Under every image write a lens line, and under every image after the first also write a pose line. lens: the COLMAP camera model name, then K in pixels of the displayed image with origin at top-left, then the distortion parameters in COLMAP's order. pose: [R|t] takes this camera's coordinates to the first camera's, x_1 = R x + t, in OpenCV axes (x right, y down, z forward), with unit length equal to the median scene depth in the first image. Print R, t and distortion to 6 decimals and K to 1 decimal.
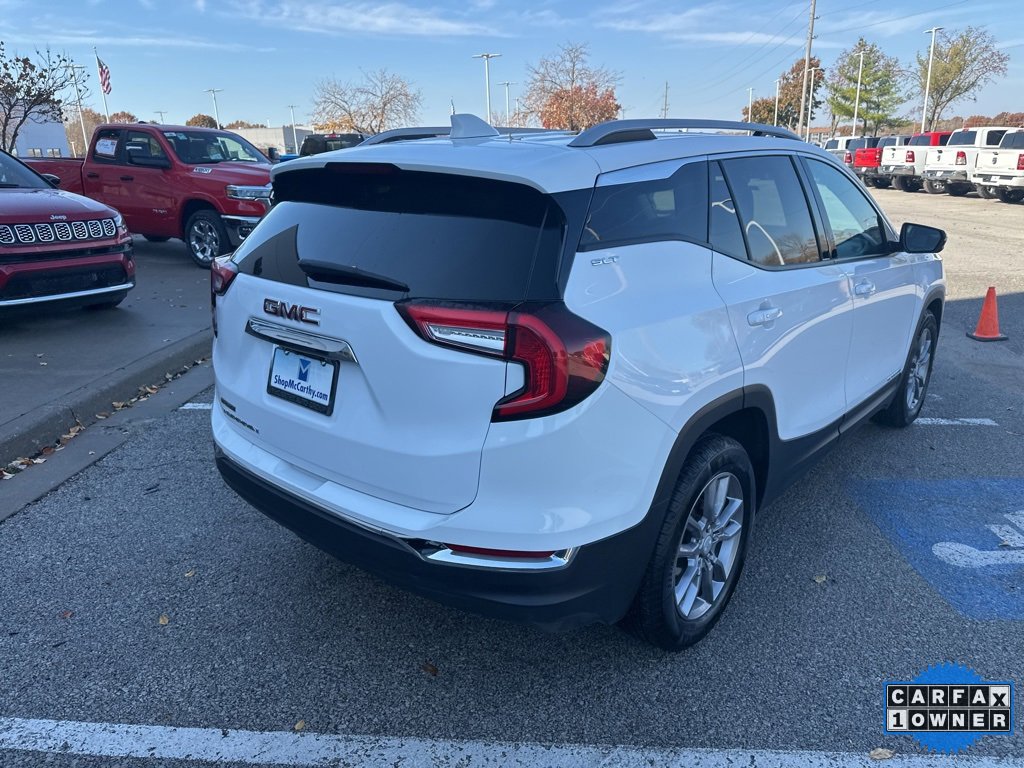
lens RADIAL K [[694.6, 0, 500.5], [0, 694.6, 392.6], [0, 0, 1]] dist [0.030901, -0.035879]
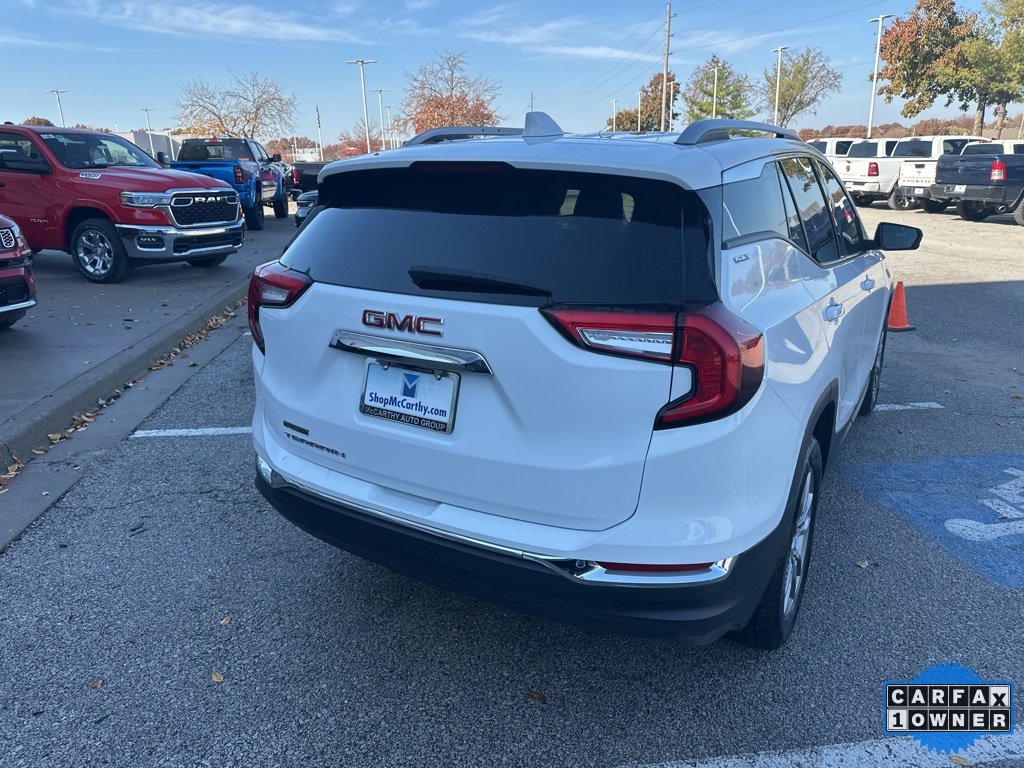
lens RADIAL K [[694.6, 0, 500.5], [0, 694.6, 392.6], [0, 0, 1]] dist [0.030901, -0.035879]
pose [[0.985627, -0.049192, 0.161614, -0.224303], [0.050783, 0.998693, -0.005729, -0.008577], [-0.161121, 0.013854, 0.986837, 0.057995]]
